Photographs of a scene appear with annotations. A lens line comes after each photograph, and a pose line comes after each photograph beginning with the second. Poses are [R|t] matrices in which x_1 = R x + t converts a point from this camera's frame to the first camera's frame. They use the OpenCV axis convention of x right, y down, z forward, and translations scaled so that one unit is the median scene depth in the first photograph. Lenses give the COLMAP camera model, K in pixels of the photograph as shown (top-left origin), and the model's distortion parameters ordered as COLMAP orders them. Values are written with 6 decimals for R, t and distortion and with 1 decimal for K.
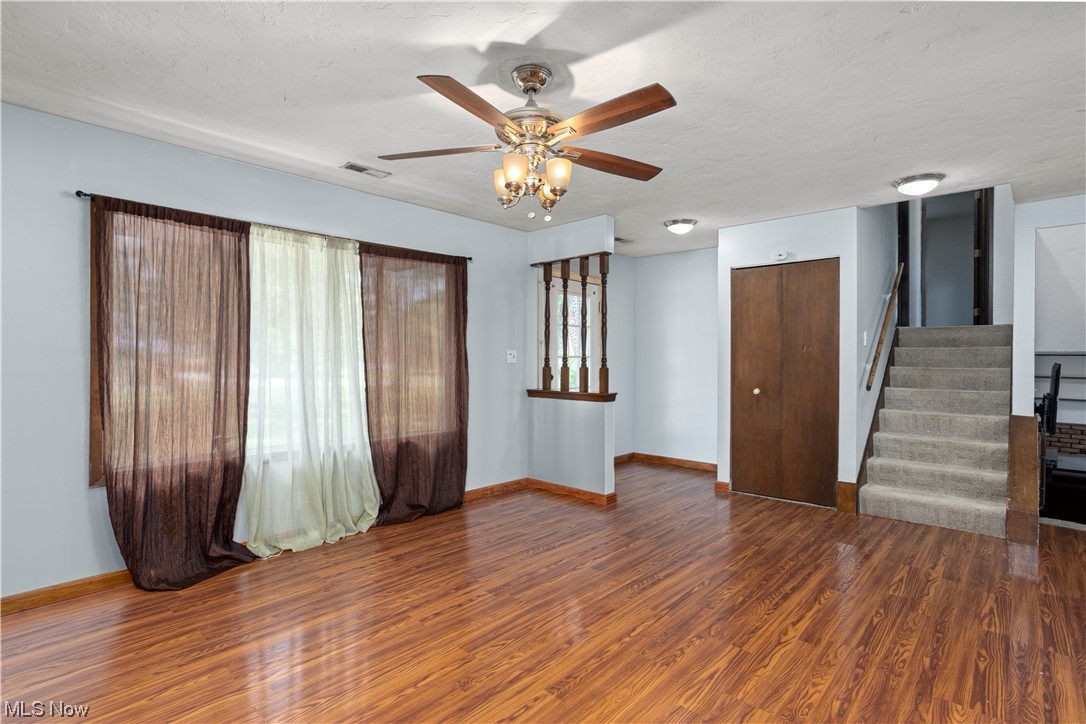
lens RADIAL K [[521.1, 0, 546.4], [0, 521.1, 362.2], [0, 0, 1]] dist [0.005427, 0.000522]
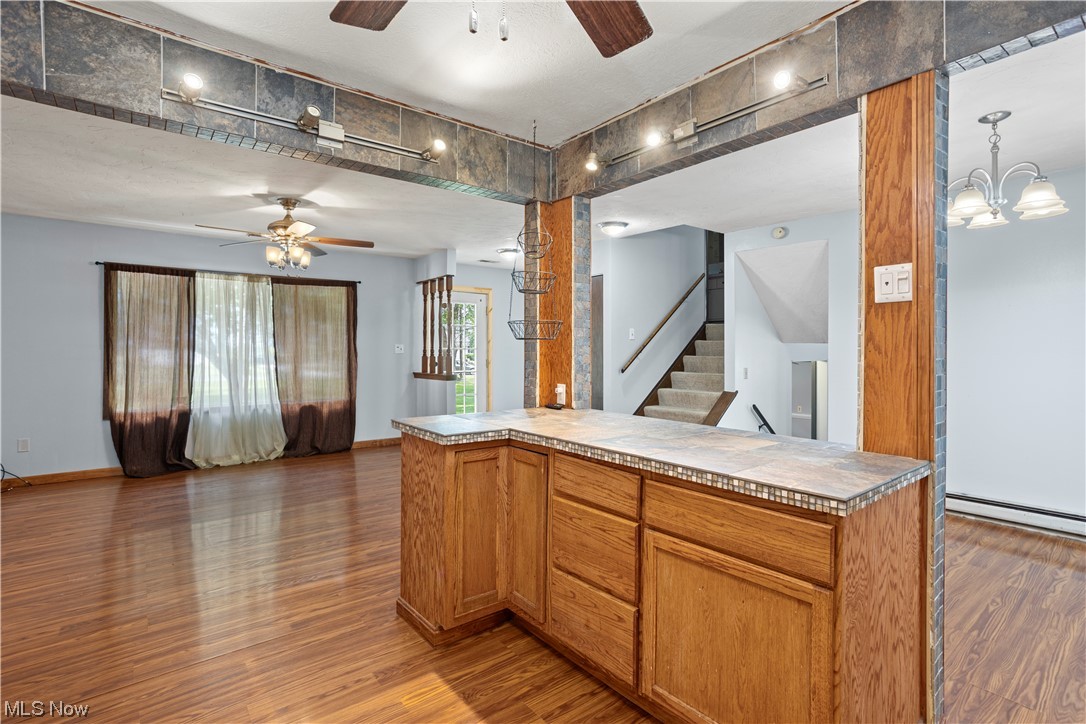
lens RADIAL K [[521.1, 0, 539.1], [0, 521.1, 353.8], [0, 0, 1]] dist [0.005427, 0.000522]
pose [[0.988404, -0.001391, -0.151838, 0.741995], [0.001113, 0.999998, -0.001918, 0.007652], [0.151840, 0.001727, 0.988404, -0.473698]]
